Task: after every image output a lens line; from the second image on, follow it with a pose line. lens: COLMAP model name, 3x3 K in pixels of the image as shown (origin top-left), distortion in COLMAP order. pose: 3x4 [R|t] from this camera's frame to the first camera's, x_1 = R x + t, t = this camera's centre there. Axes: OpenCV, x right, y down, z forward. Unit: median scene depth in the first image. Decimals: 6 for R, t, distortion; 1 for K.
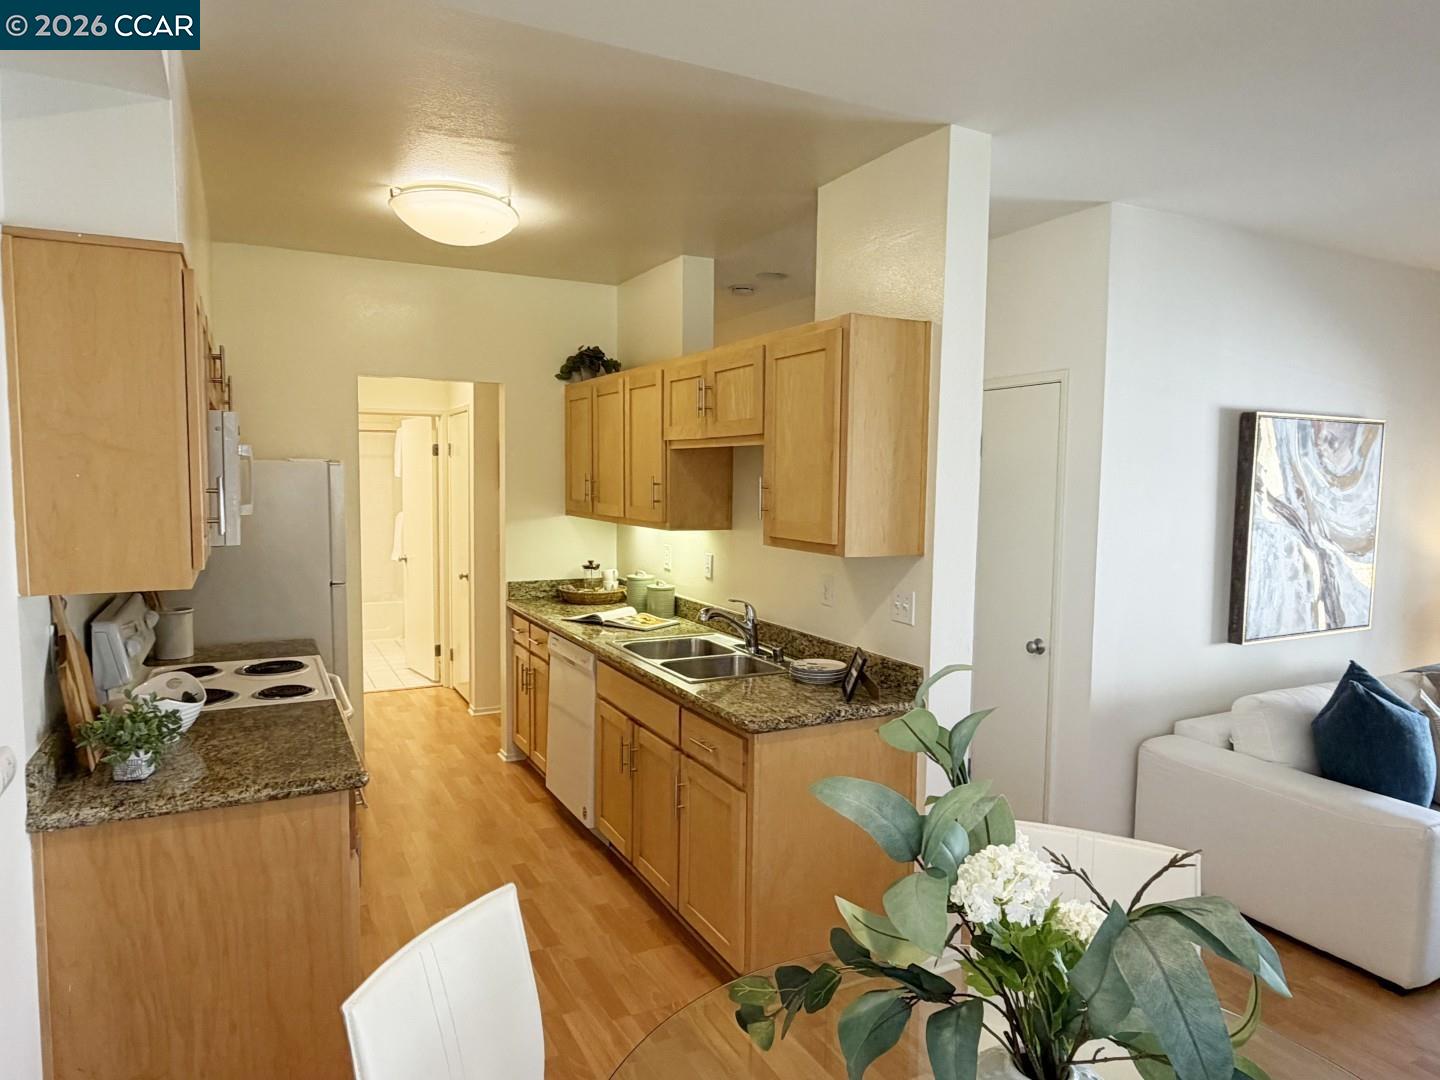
lens RADIAL K [[901.4, 0, 720.0], [0, 901.4, 540.0], [0, 0, 1]] dist [-0.002813, 0.000950]
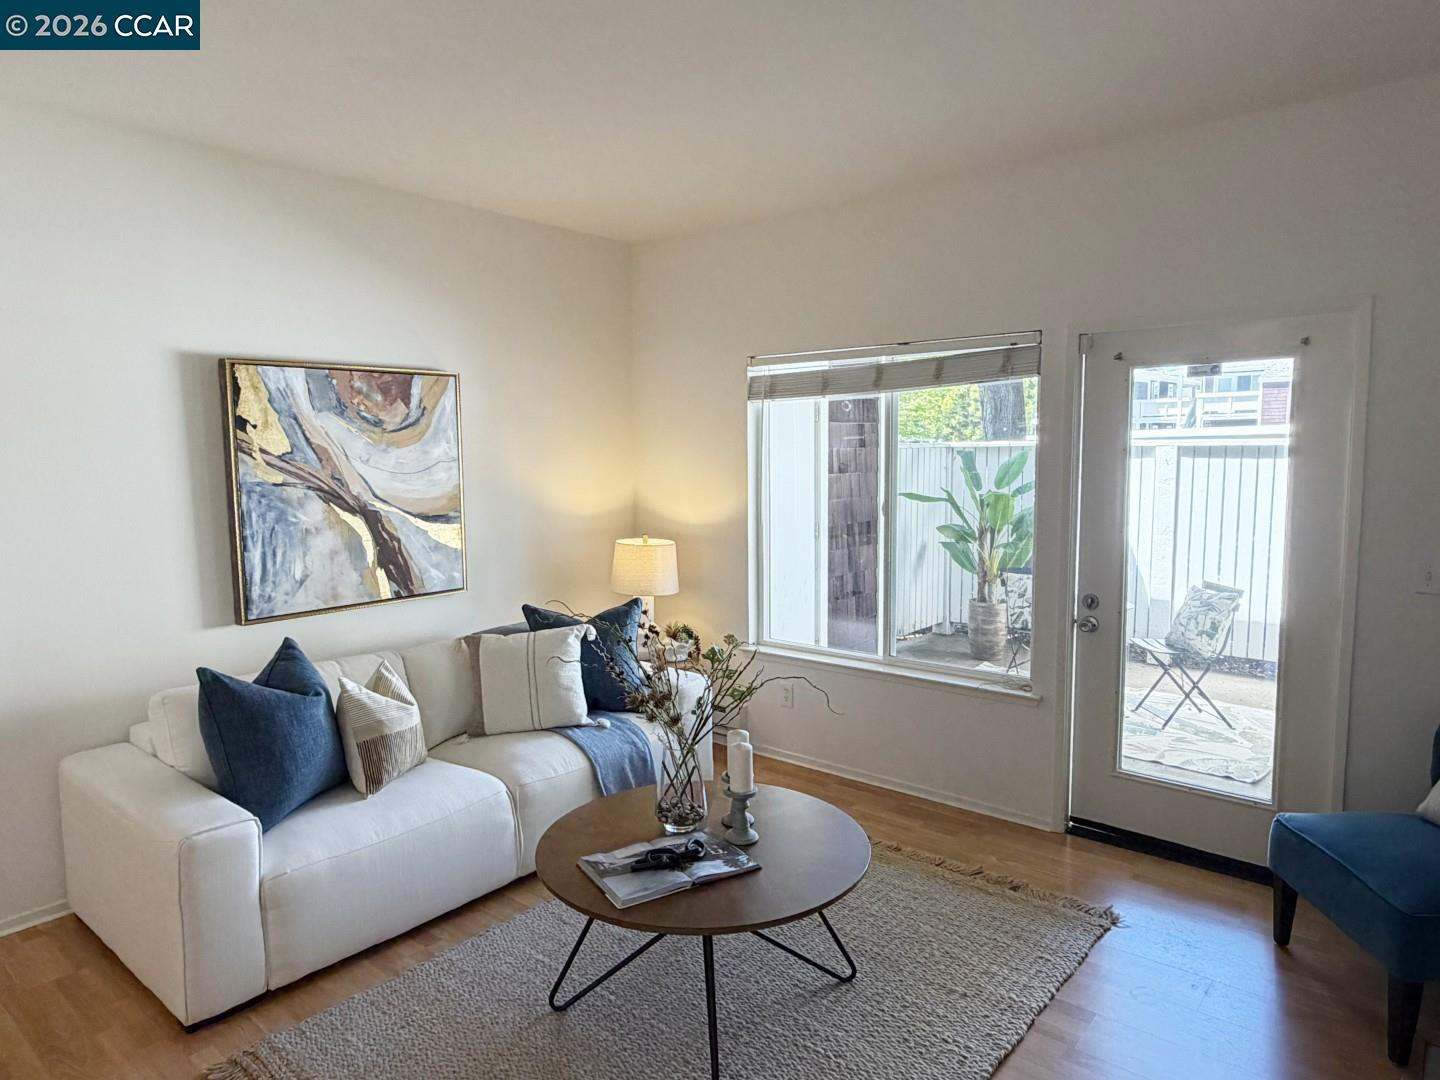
lens RADIAL K [[908.3, 0, 718.8], [0, 908.3, 534.6], [0, 0, 1]] dist [-0.000555, 0.000329]
pose [[0.921691, -0.059334, 0.383361, 0.689128], [0.050284, 0.998170, 0.033597, 0.021564], [-0.384653, -0.011689, 0.922987, 0.011840]]
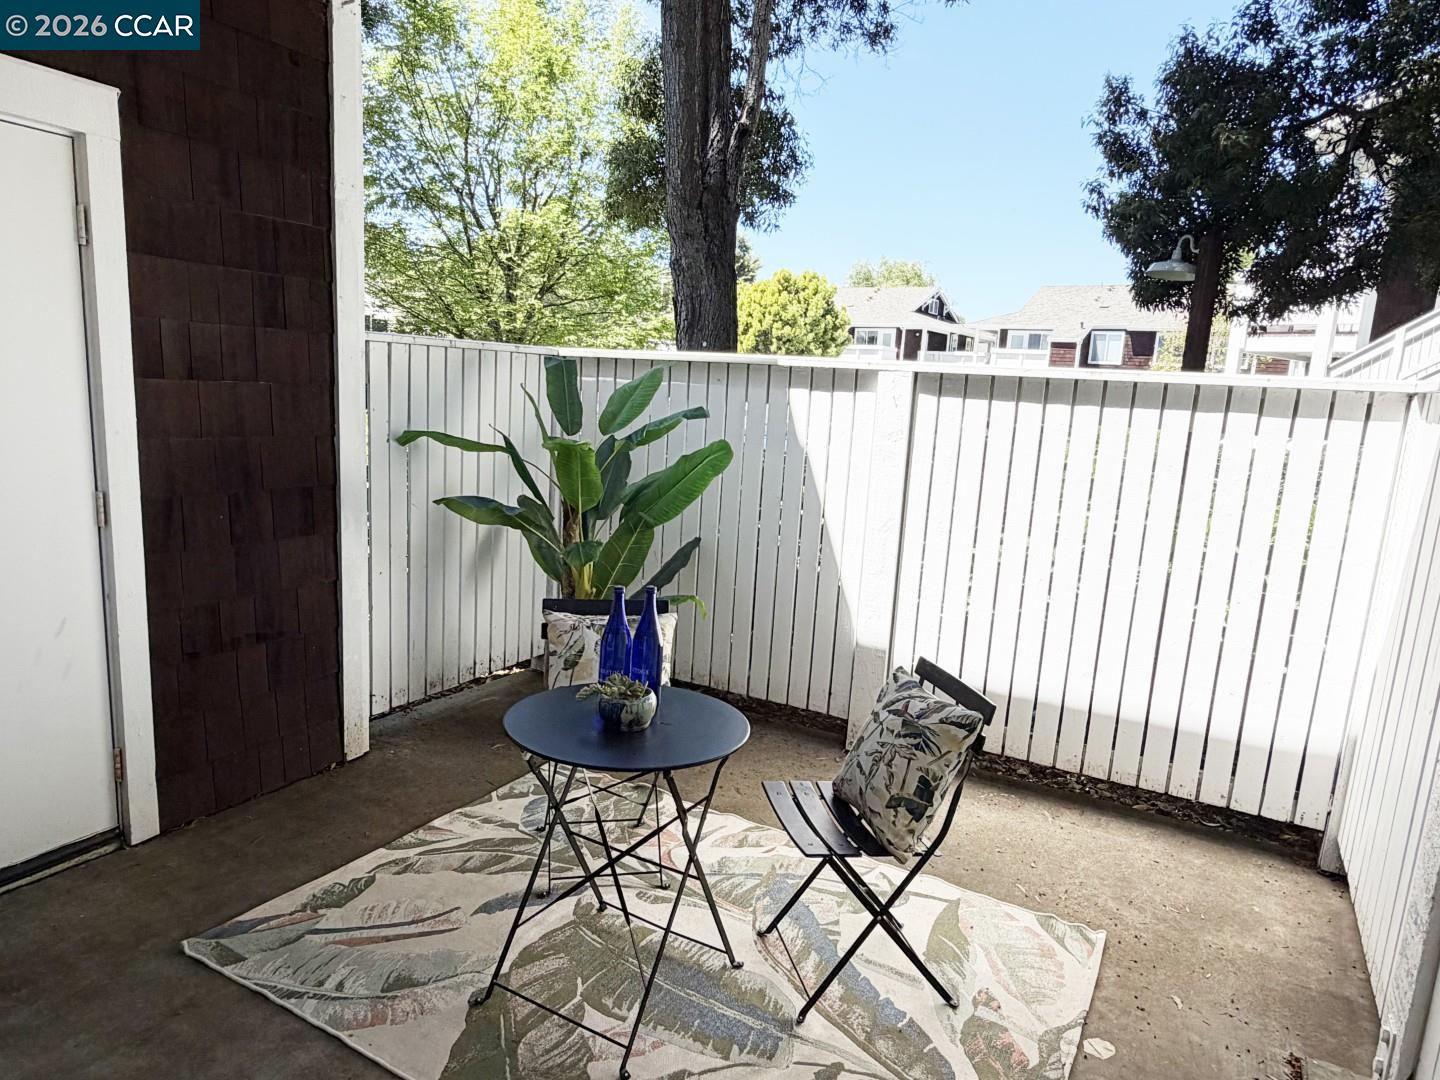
lens RADIAL K [[901.4, 0, 720.0], [0, 901.4, 540.0], [0, 0, 1]] dist [-0.002813, 0.000950]
pose [[0.829995, -0.063494, 0.554145, 1.460257], [-0.002265, 0.993108, 0.117182, 0.018599], [-0.557766, -0.098516, 0.824131, 0.588961]]
